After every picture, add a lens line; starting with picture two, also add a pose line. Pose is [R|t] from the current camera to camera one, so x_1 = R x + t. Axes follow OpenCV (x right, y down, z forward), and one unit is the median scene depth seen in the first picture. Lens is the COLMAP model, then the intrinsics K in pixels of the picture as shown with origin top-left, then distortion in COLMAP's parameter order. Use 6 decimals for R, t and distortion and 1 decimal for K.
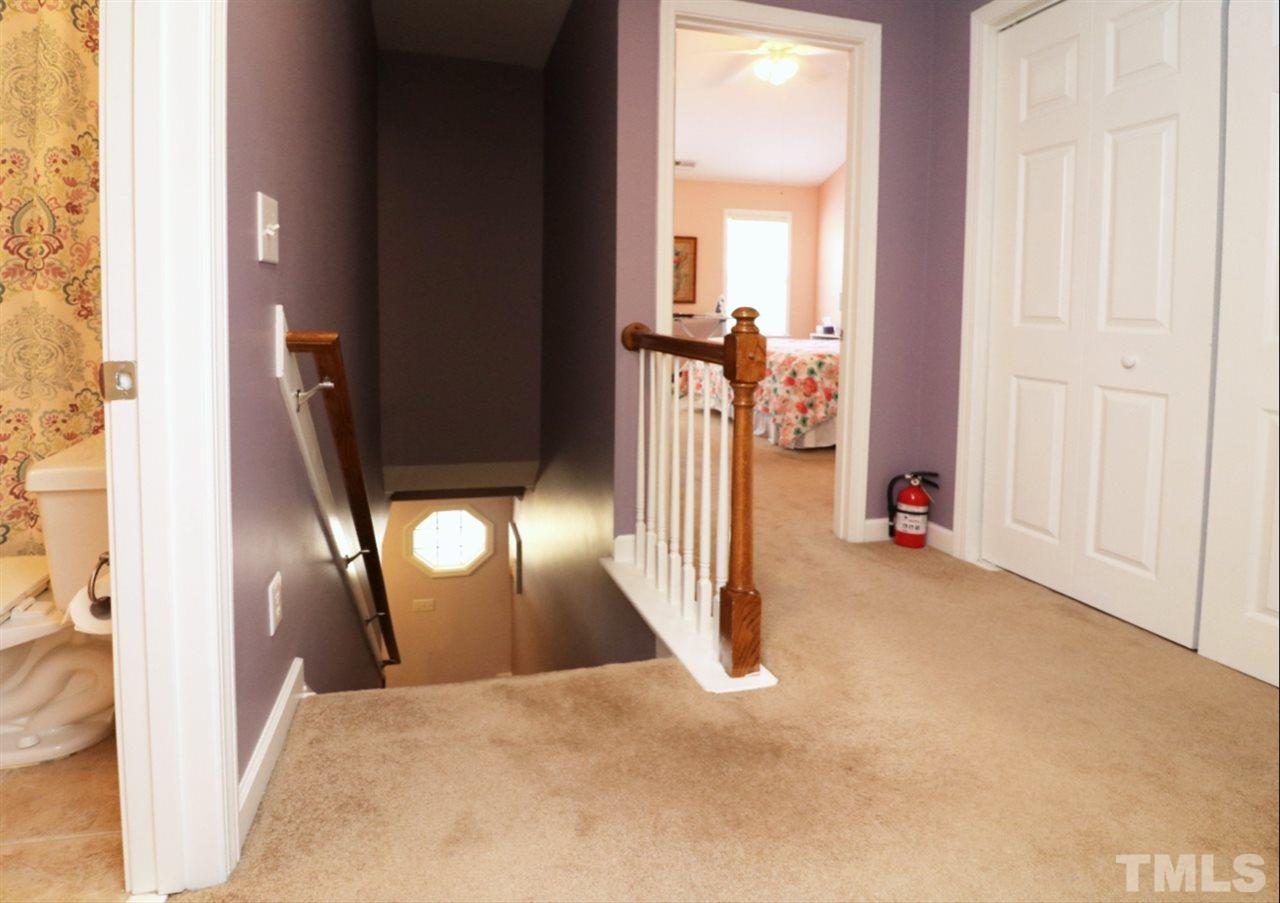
lens RADIAL K [[686.6, 0, 641.7], [0, 686.6, 412.2], [0, 0, 1]] dist [-0.002204, -0.000935]
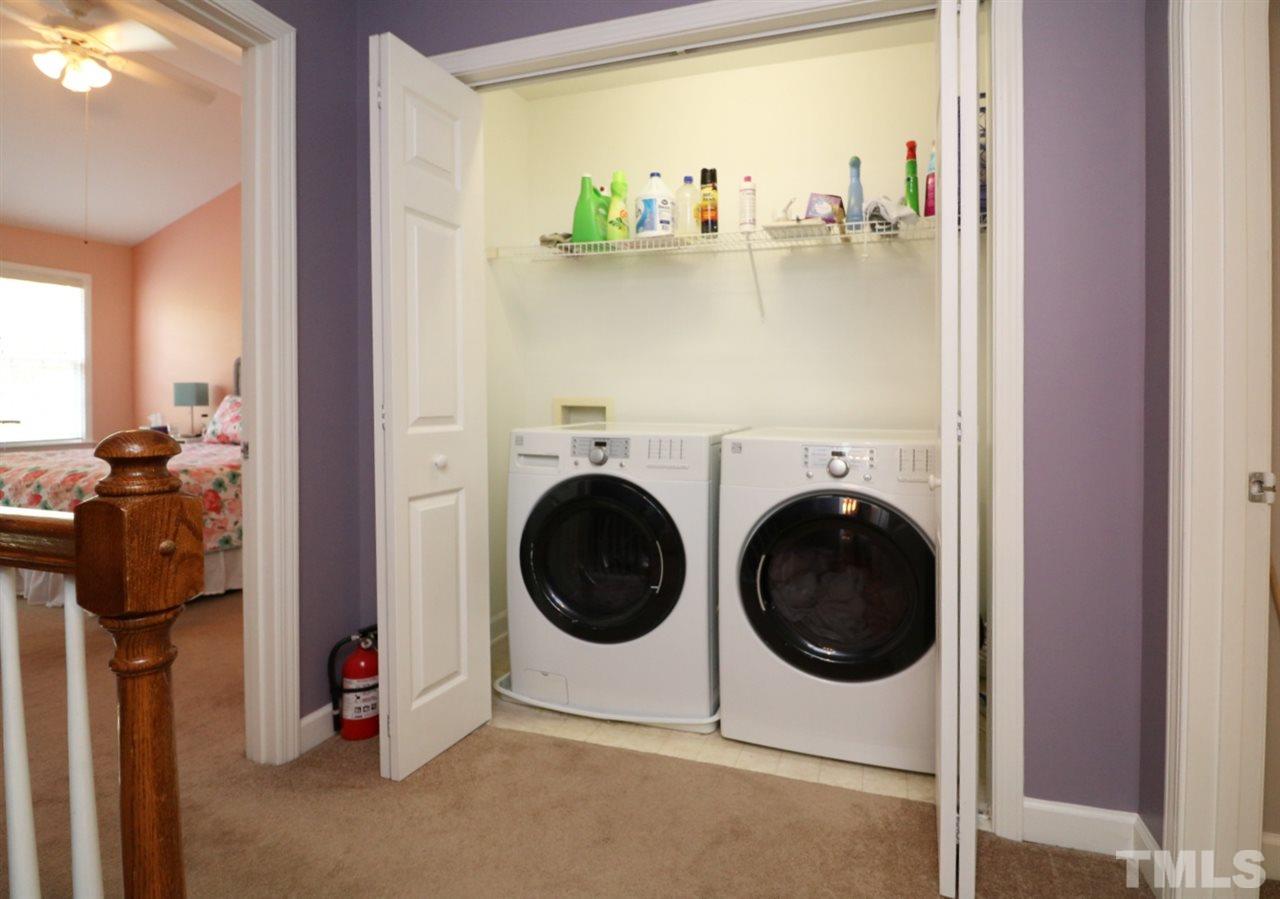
lens RADIAL K [[686.6, 0, 641.7], [0, 686.6, 410.2], [0, 0, 1]] dist [-0.002204, -0.000935]
pose [[0.618292, -0.011597, 0.785863, 0.003811], [0.116131, 0.990264, -0.076756, -0.056721], [-0.777321, 0.138721, 0.613619, 0.275691]]
